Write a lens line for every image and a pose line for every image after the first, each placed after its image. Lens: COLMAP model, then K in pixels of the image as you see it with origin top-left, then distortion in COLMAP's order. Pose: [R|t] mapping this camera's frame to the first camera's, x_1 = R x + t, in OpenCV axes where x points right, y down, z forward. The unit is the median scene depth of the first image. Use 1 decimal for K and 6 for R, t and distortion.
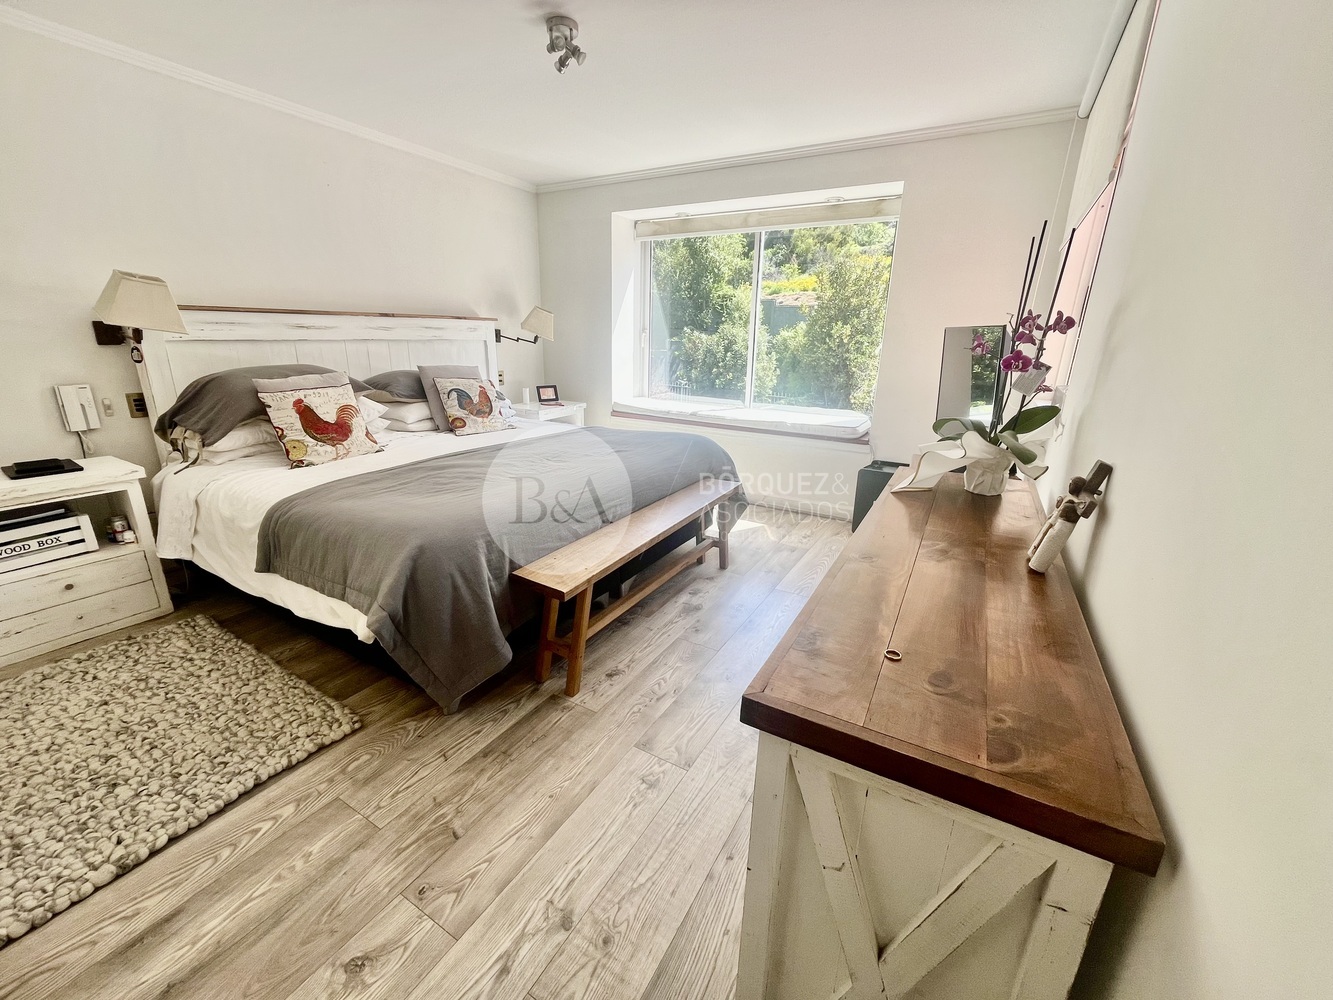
lens RADIAL K [[542.2, 0, 664.3], [0, 542.2, 502.3], [0, 0, 1]] dist [-0.002643, 0.000074]
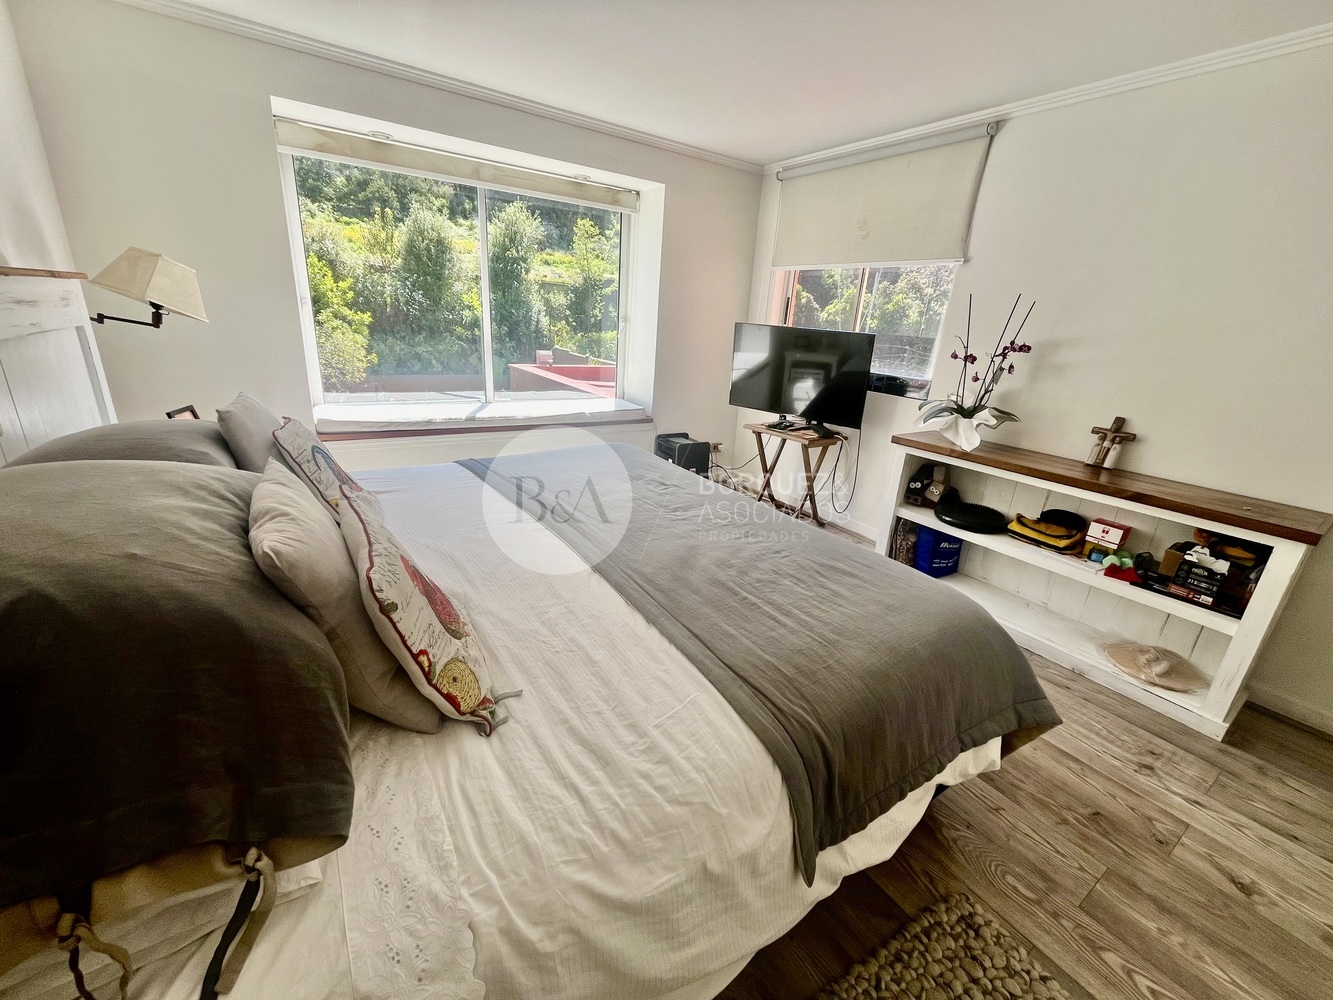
lens RADIAL K [[542.2, 0, 669.1], [0, 542.2, 499.9], [0, 0, 1]] dist [-0.002643, 0.000074]
pose [[0.431983, -0.284196, 0.855934, -1.579597], [0.212481, 0.954409, 0.209655, -0.466886], [-0.876495, 0.091302, 0.472674, 1.187756]]
